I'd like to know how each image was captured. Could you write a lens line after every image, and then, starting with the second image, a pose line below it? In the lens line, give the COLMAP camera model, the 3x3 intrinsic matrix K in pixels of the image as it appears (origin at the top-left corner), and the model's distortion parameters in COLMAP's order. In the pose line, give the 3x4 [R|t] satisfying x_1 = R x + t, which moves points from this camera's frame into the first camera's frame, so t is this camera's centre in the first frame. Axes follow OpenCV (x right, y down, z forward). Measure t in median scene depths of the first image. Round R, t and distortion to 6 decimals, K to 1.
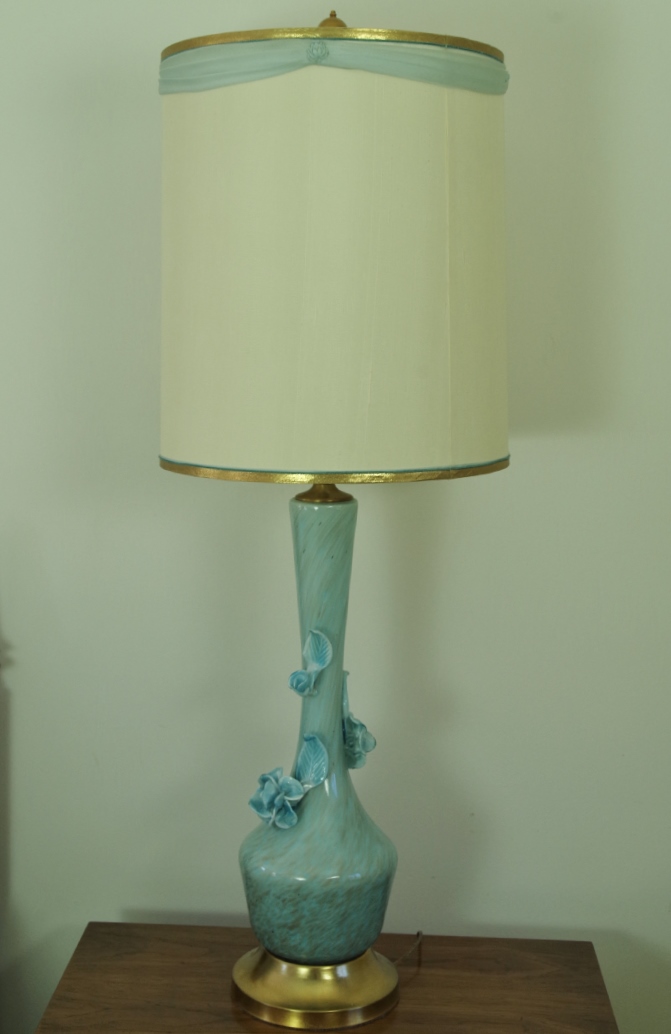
lens RADIAL K [[1701.8, 0, 321.1], [0, 1701.8, 545.5], [0, 0, 1]] dist [0.136930, 0.000000]
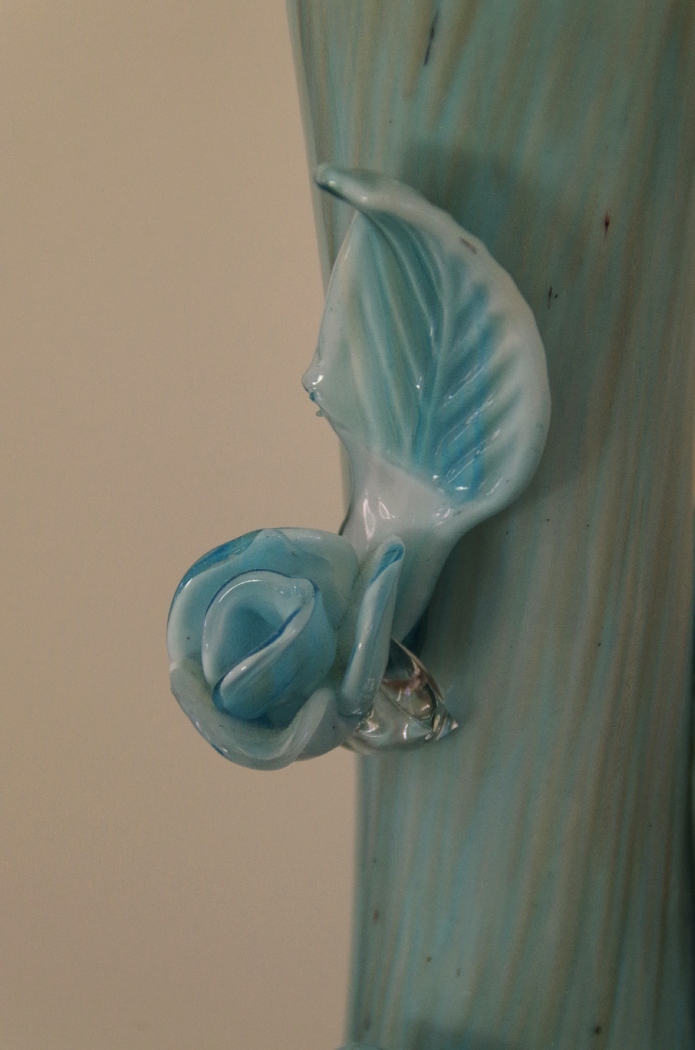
lens RADIAL K [[3999.3, 0, 342.9], [0, 3999.3, 522.2], [0, 0, 1]] dist [-0.393874, 0.000000]
pose [[0.969872, 0.035725, -0.240982, 0.056195], [0.006556, 0.985003, 0.172410, 0.027159], [0.243528, -0.168796, 0.955093, 0.749238]]
